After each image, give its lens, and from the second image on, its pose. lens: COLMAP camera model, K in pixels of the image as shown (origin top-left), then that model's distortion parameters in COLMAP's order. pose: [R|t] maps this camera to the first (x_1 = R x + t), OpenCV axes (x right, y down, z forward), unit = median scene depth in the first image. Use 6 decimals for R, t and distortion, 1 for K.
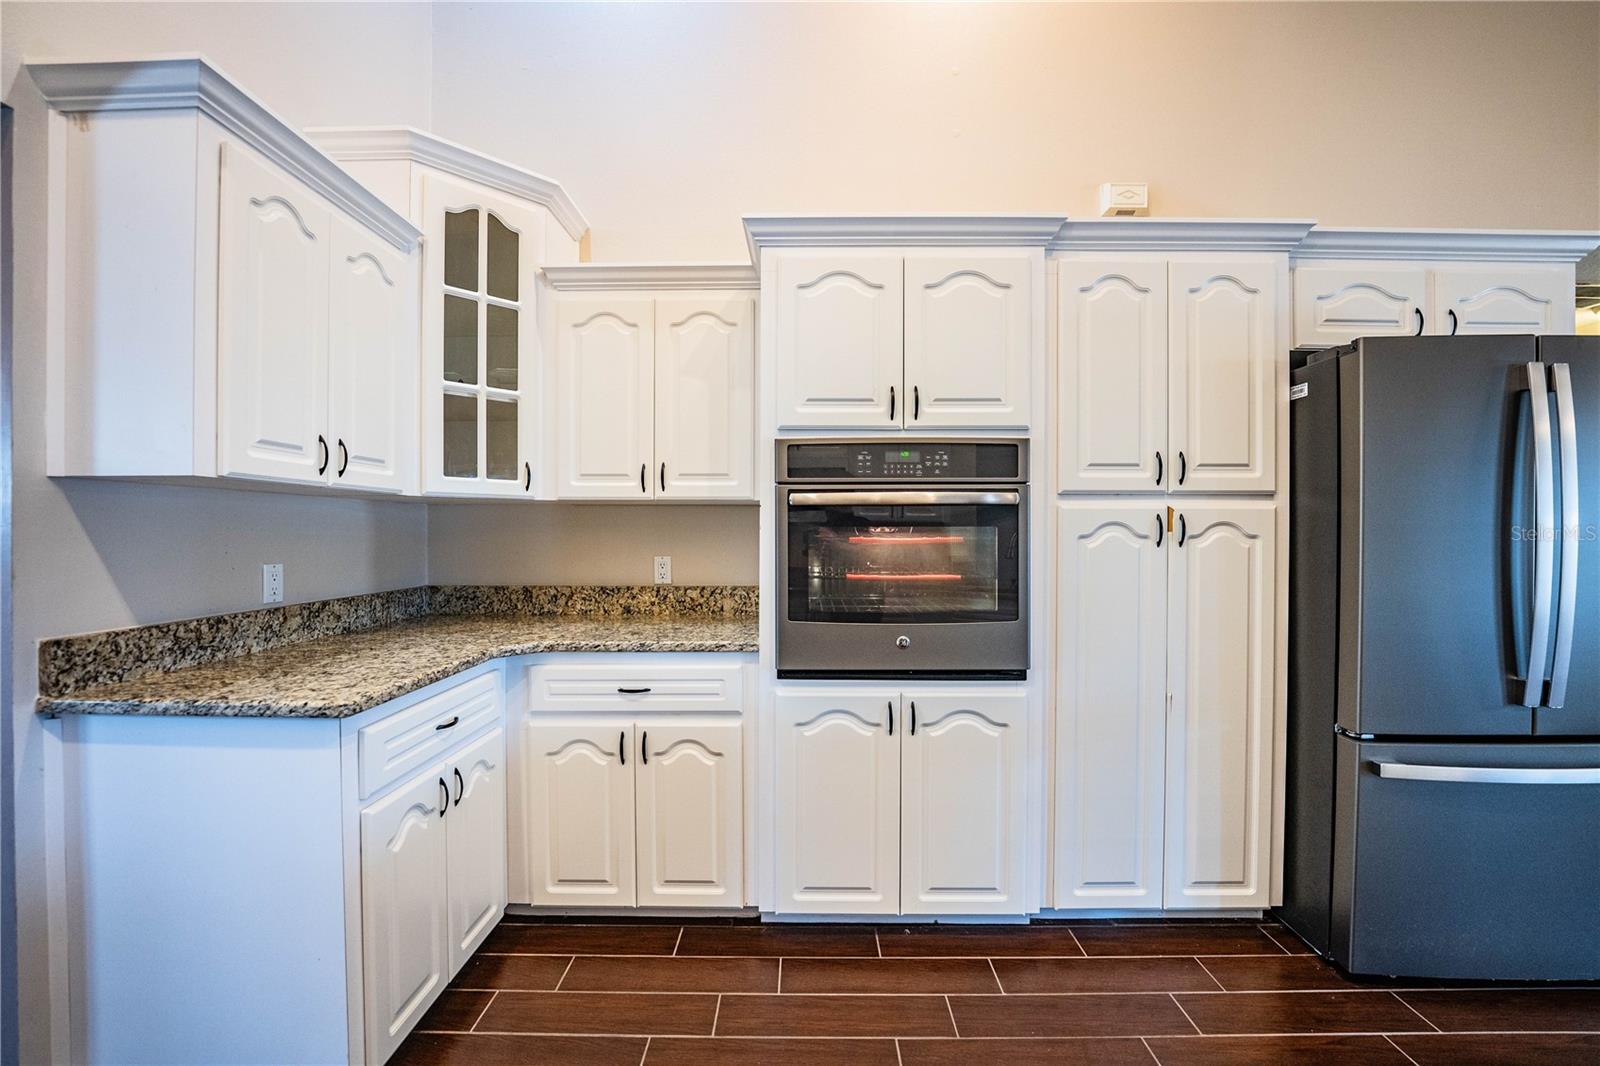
lens RADIAL K [[654.2, 0, 798.6], [0, 654.2, 537.3], [0, 0, 1]] dist [-0.025783, 0.000359]
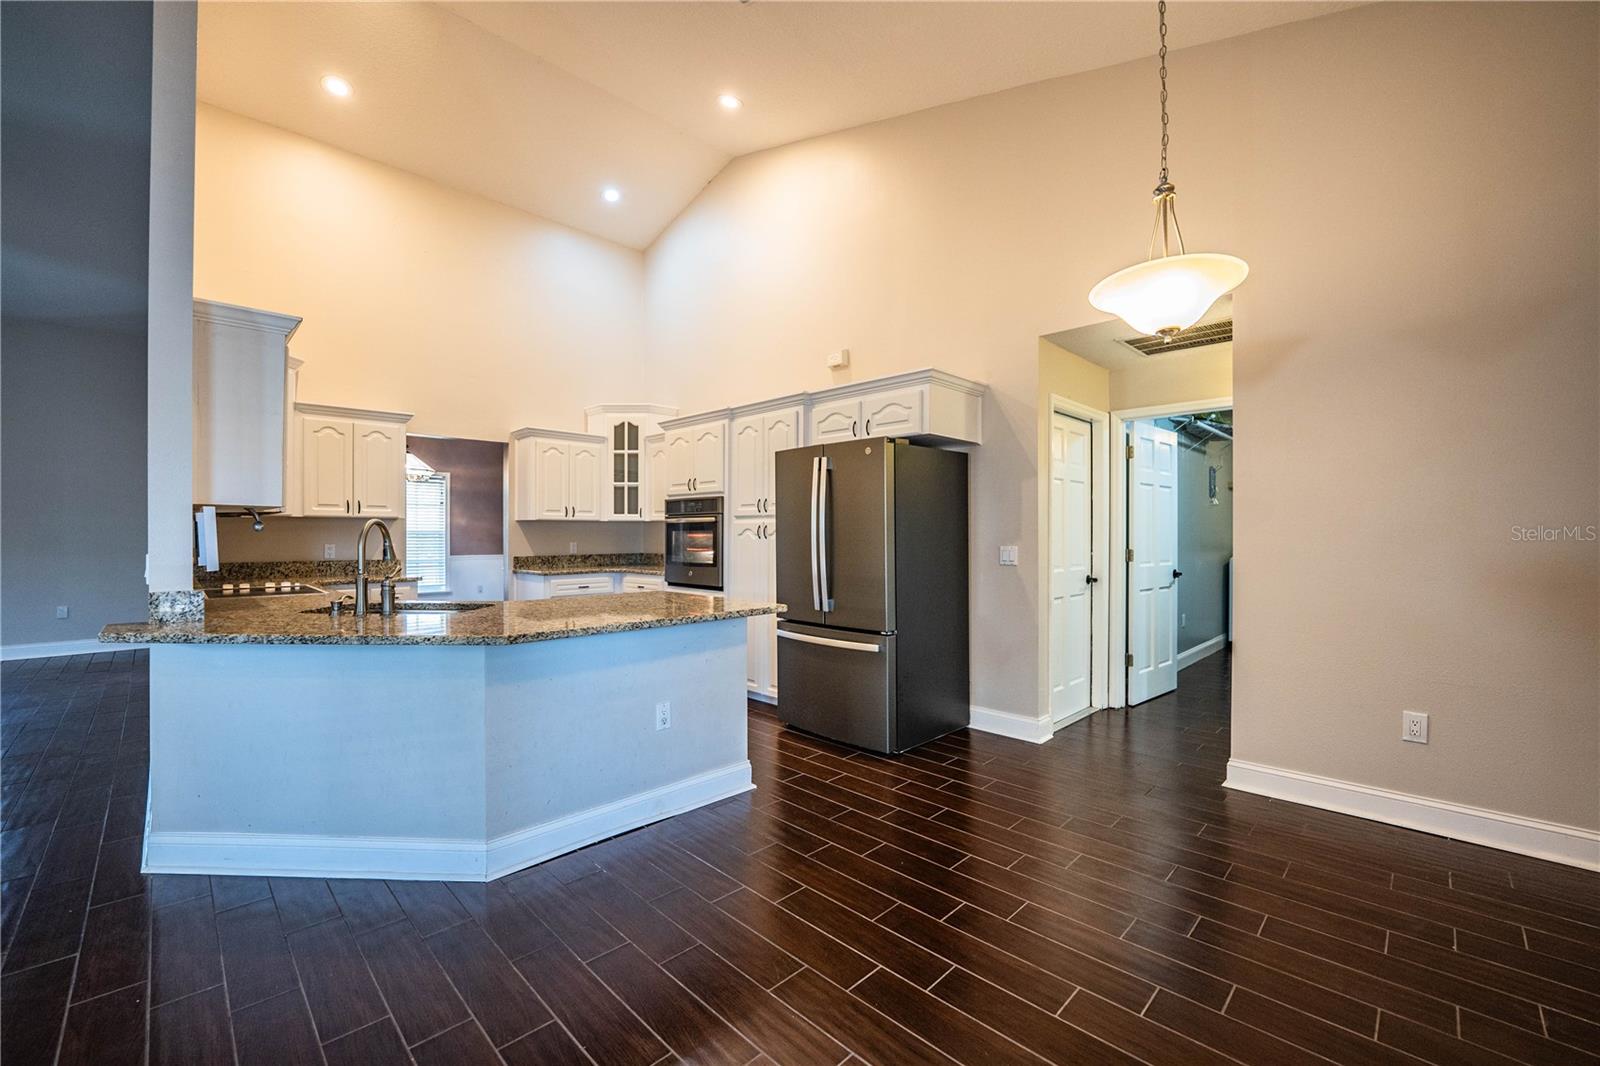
lens RADIAL K [[654.2, 0, 799.6], [0, 654.2, 535.2], [0, 0, 1]] dist [-0.025783, 0.000359]
pose [[0.717355, 0.001772, -0.696706, 2.314198], [-0.005084, 0.999983, -0.002690, 0.007188], [0.696690, 0.005472, 0.717352, -0.607108]]
